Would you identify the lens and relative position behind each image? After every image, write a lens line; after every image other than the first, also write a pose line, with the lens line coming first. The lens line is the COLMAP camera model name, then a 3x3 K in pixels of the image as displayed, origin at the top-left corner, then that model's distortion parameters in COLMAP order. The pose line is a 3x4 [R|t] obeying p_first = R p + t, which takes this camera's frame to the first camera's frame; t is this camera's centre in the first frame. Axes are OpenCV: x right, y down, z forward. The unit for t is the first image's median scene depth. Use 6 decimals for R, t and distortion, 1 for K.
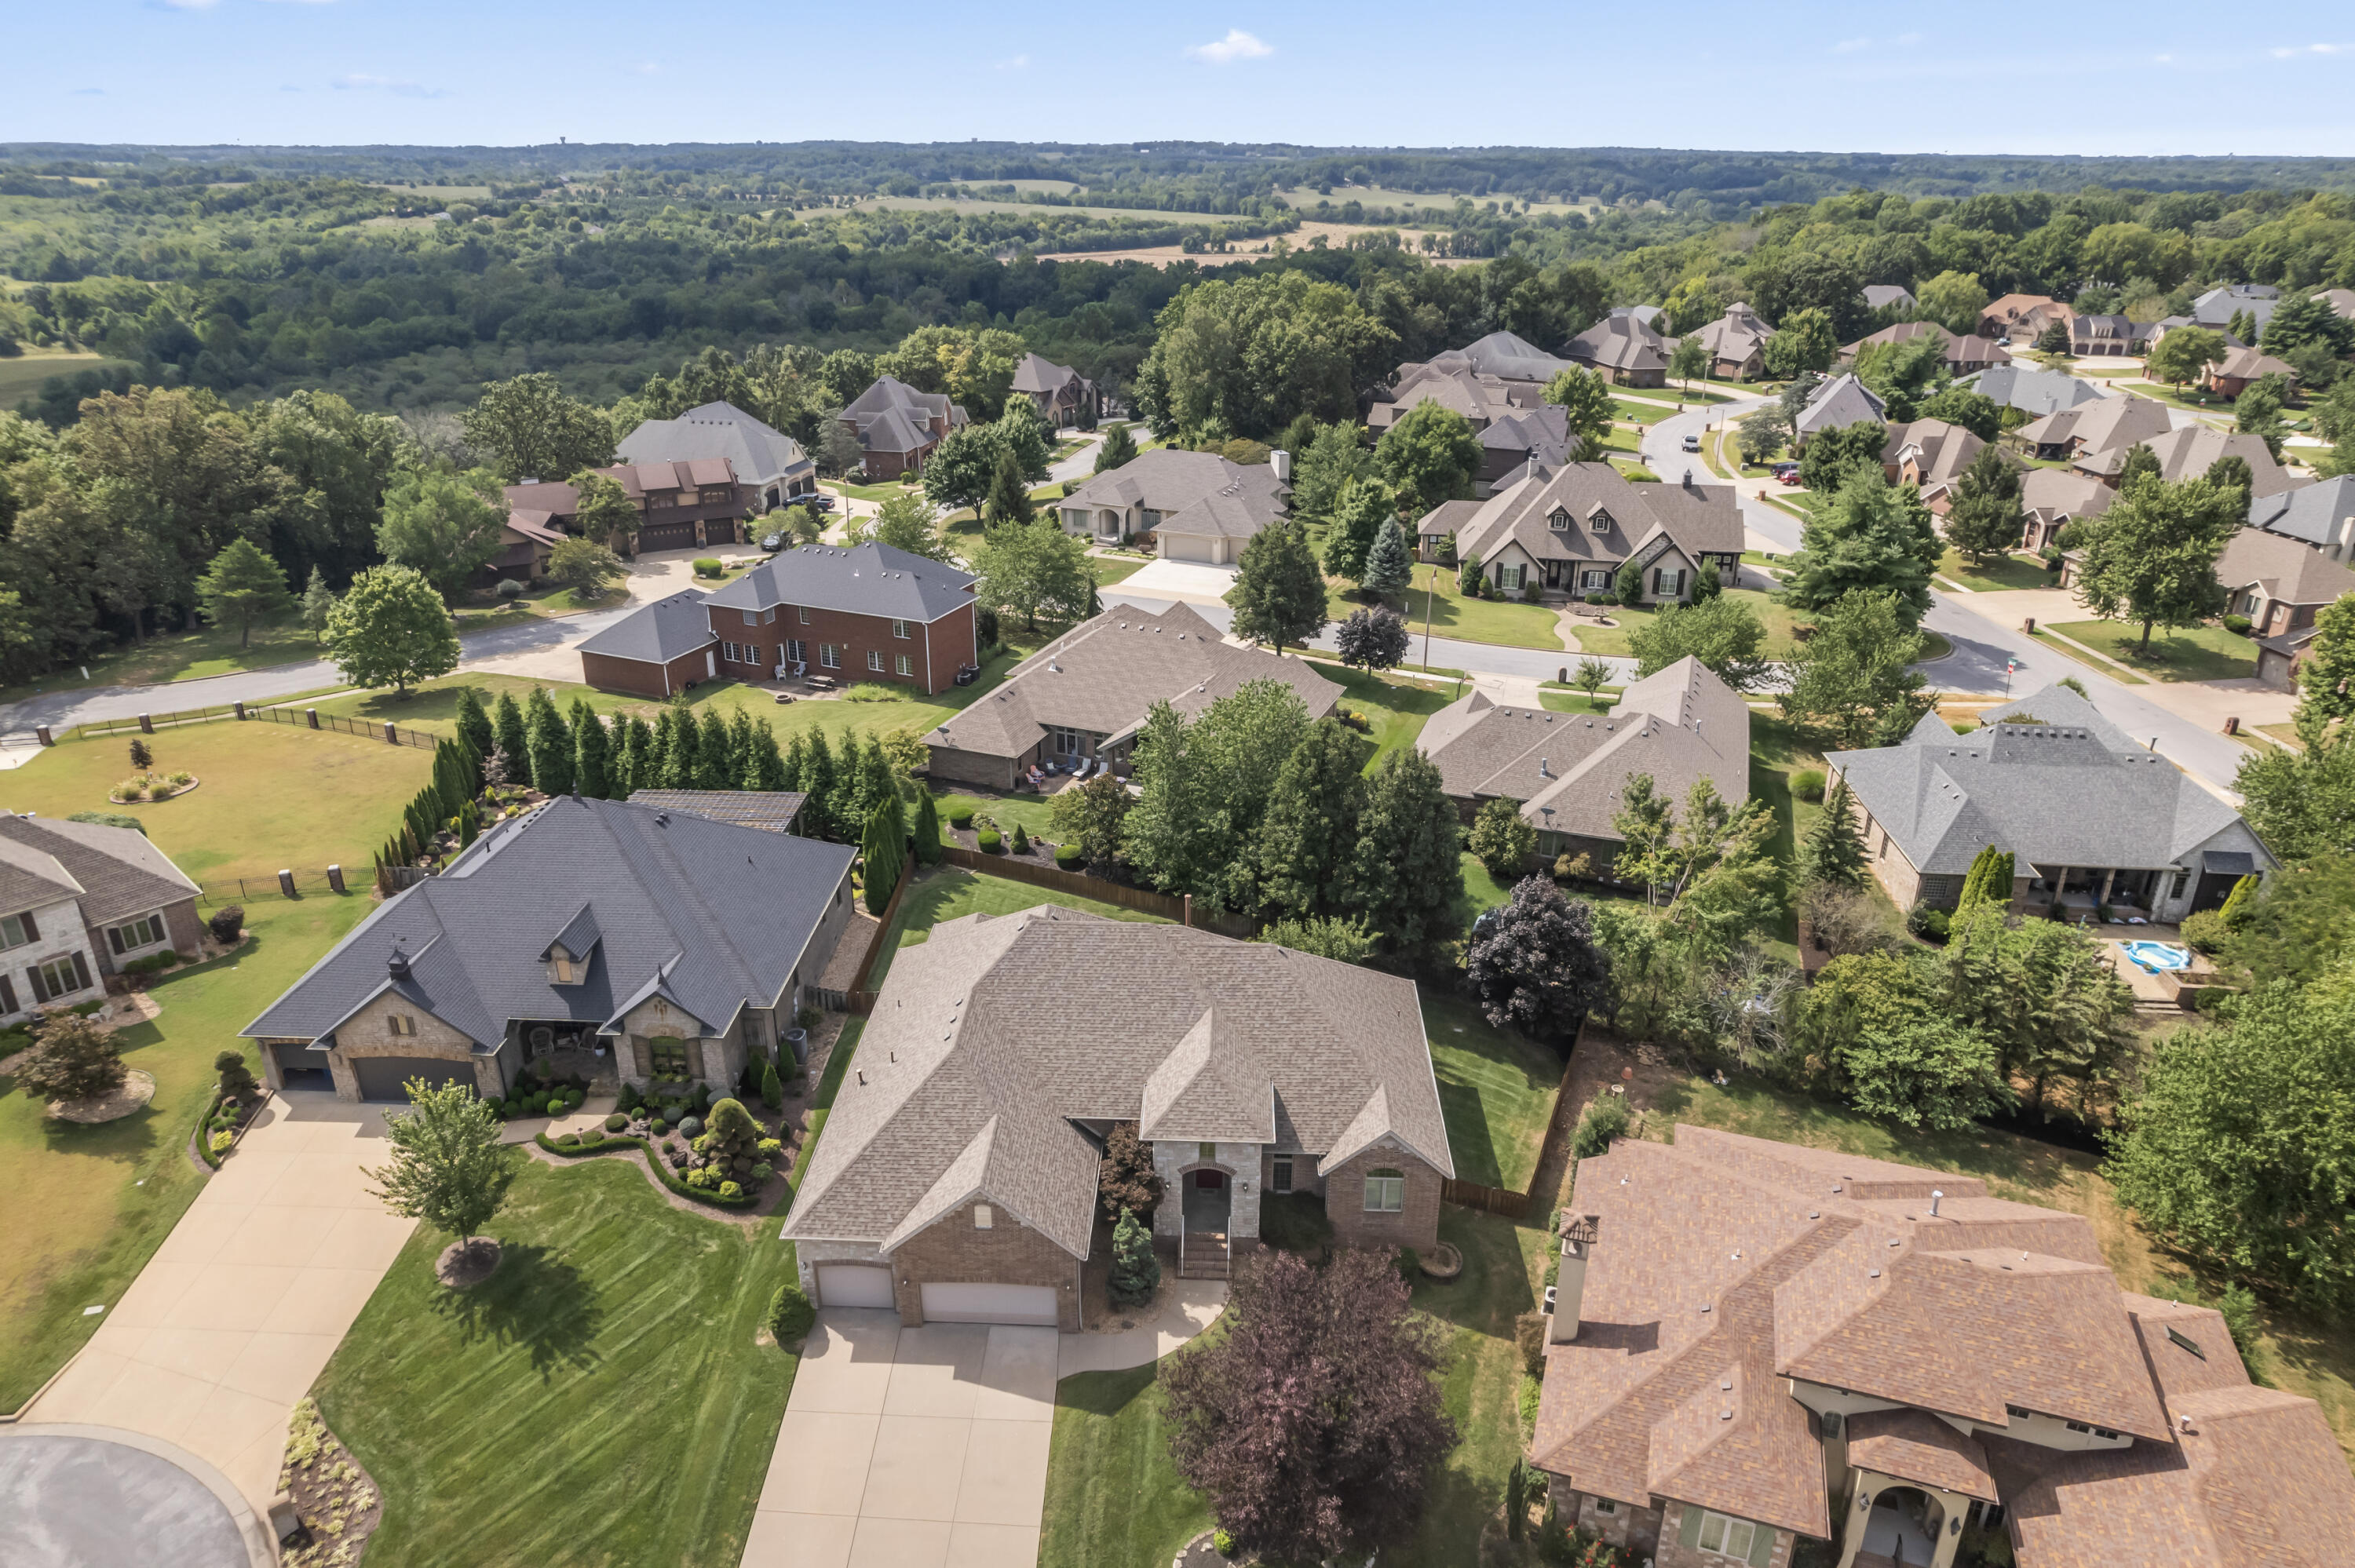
lens RADIAL K [[1416.0, 0, 1172.0], [0, 1416.0, 788.2], [0, 0, 1]] dist [-0.064880, 0.045059]
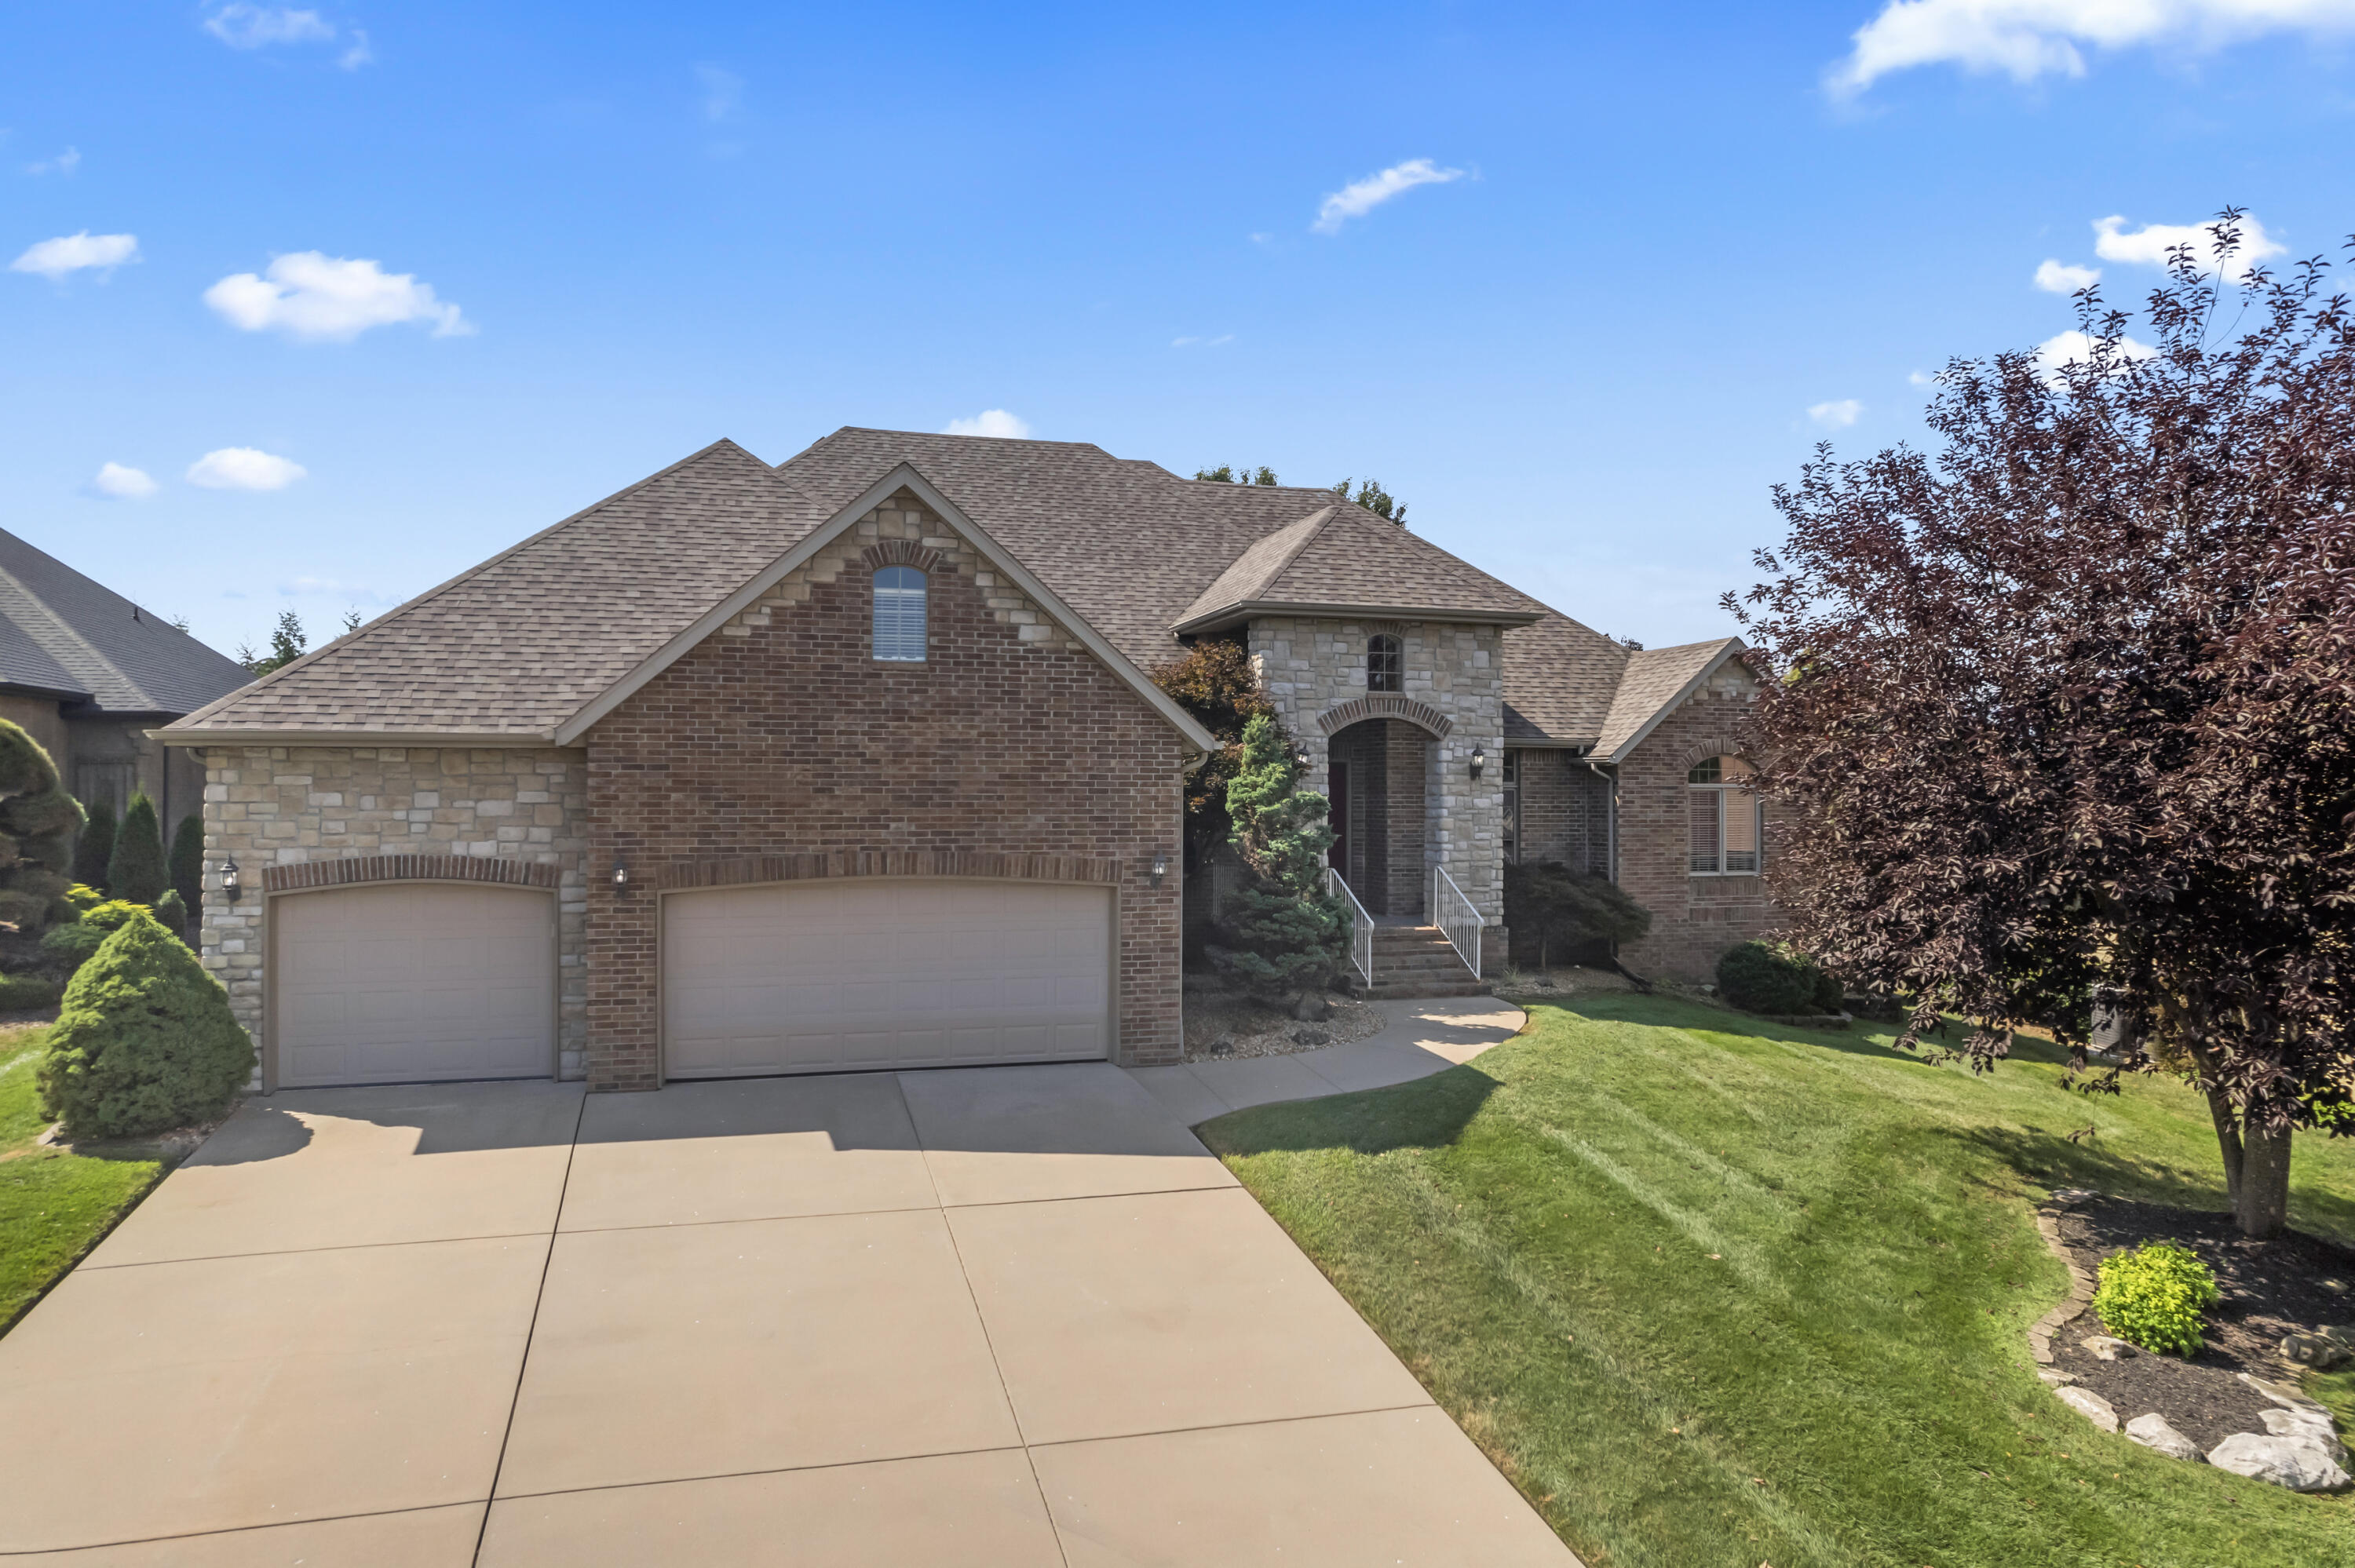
lens RADIAL K [[1416.0, 0, 1172.0], [0, 1416.0, 788.2], [0, 0, 1]] dist [-0.064880, 0.045059]
pose [[0.945121, -0.000062, 0.326721, -0.140241], [0.144186, 0.897433, -0.416922, 0.374673], [-0.293184, 0.441150, 0.848192, 0.564639]]
